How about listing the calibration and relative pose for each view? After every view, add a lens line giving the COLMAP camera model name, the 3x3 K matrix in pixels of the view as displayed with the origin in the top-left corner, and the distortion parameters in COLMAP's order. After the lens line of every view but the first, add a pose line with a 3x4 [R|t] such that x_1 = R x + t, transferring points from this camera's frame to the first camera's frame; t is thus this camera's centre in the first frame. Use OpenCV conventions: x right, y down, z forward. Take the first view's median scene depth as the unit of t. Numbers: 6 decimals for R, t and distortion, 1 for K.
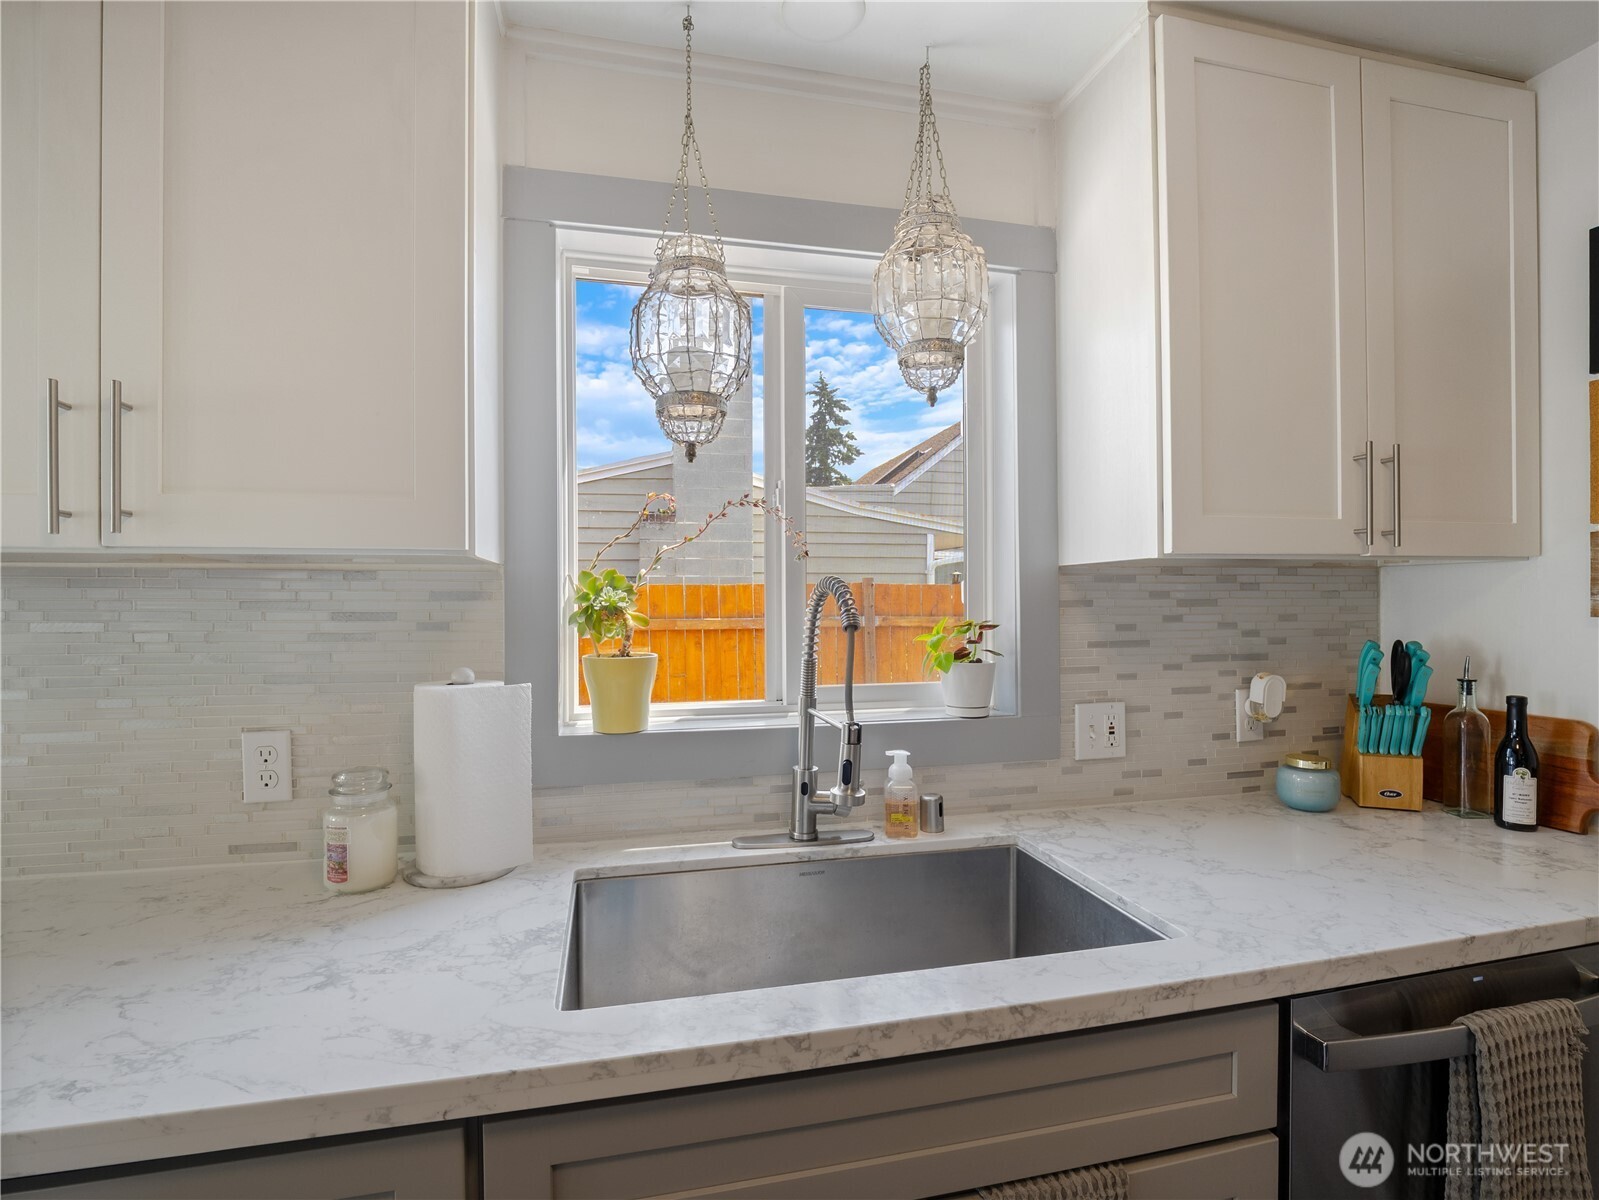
lens RADIAL K [[785.3, 0, 799.5], [0, 785.3, 600.0], [0, 0, 1]] dist [-0.018882, -0.000474]
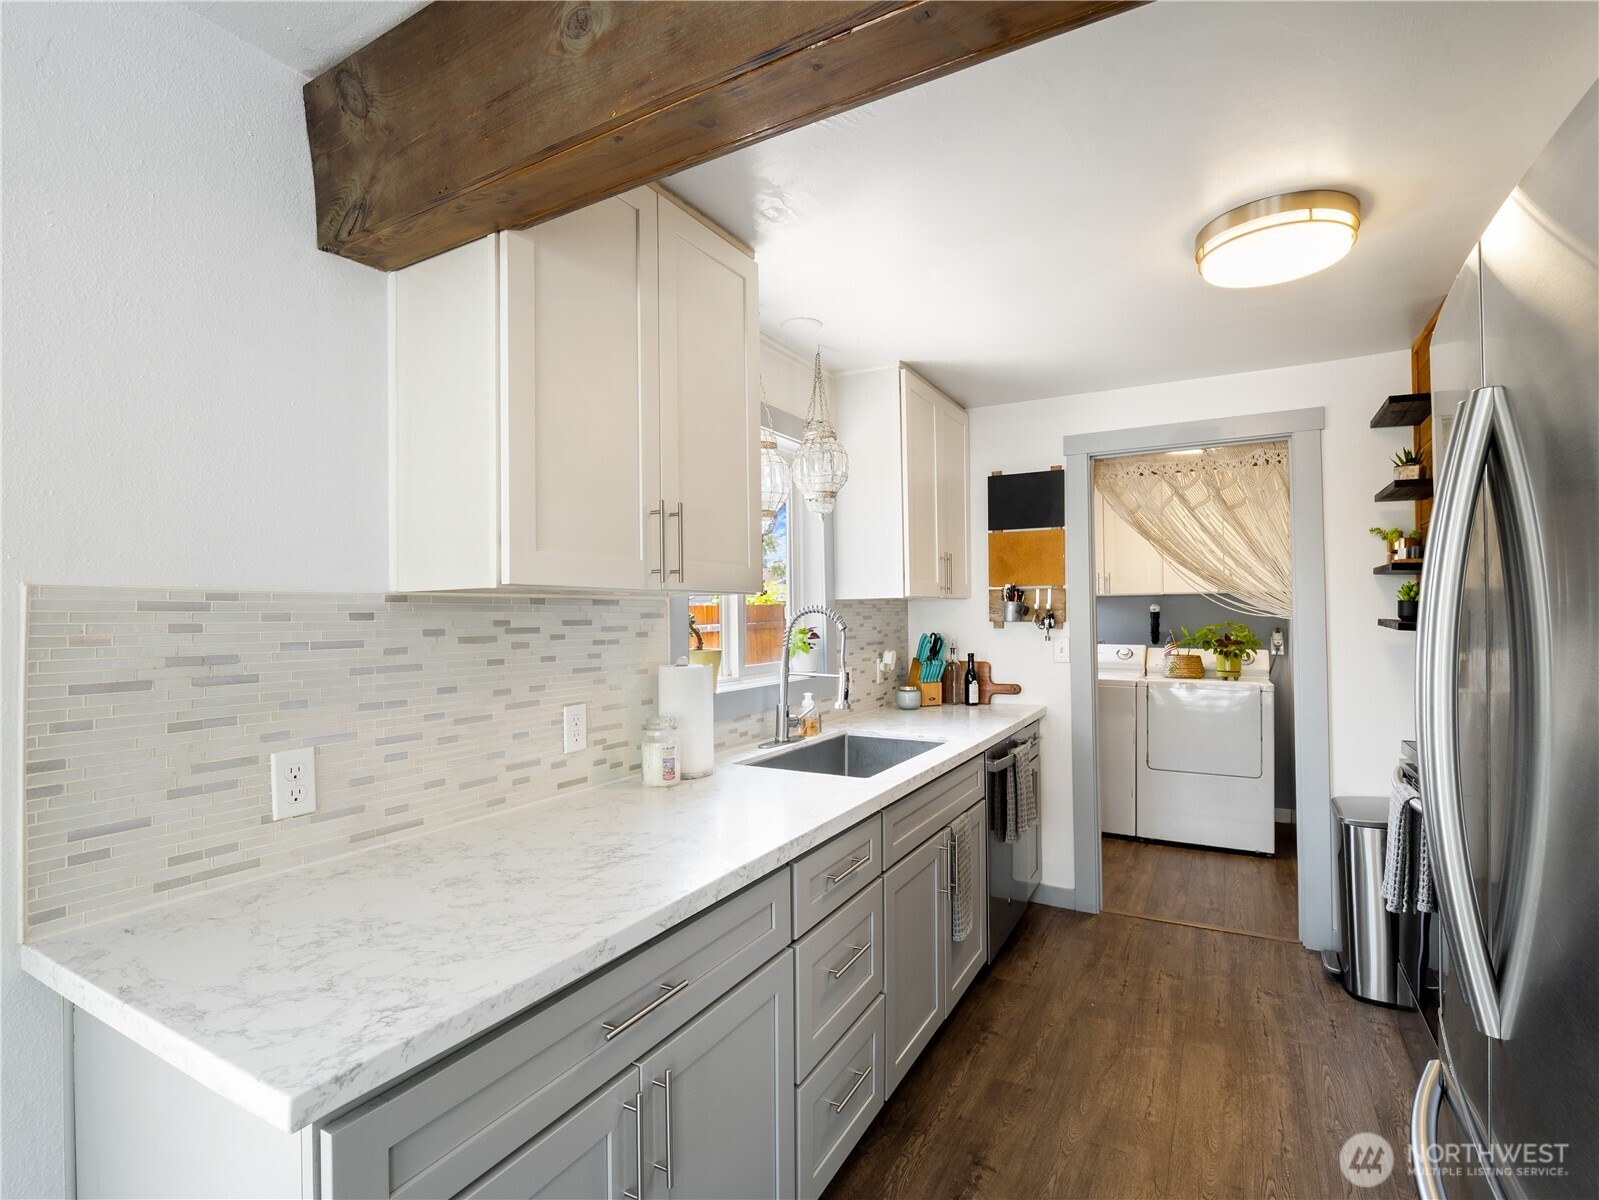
lens RADIAL K [[778.2, 0, 792.6], [0, 778.2, 610.7], [0, 0, 1]] dist [-0.017295, -0.000595]
pose [[0.680245, -0.000938, 0.732984, -1.329753], [0.018059, 0.999717, -0.015480, 0.013913], [-0.732762, 0.023767, 0.680069, -0.310781]]
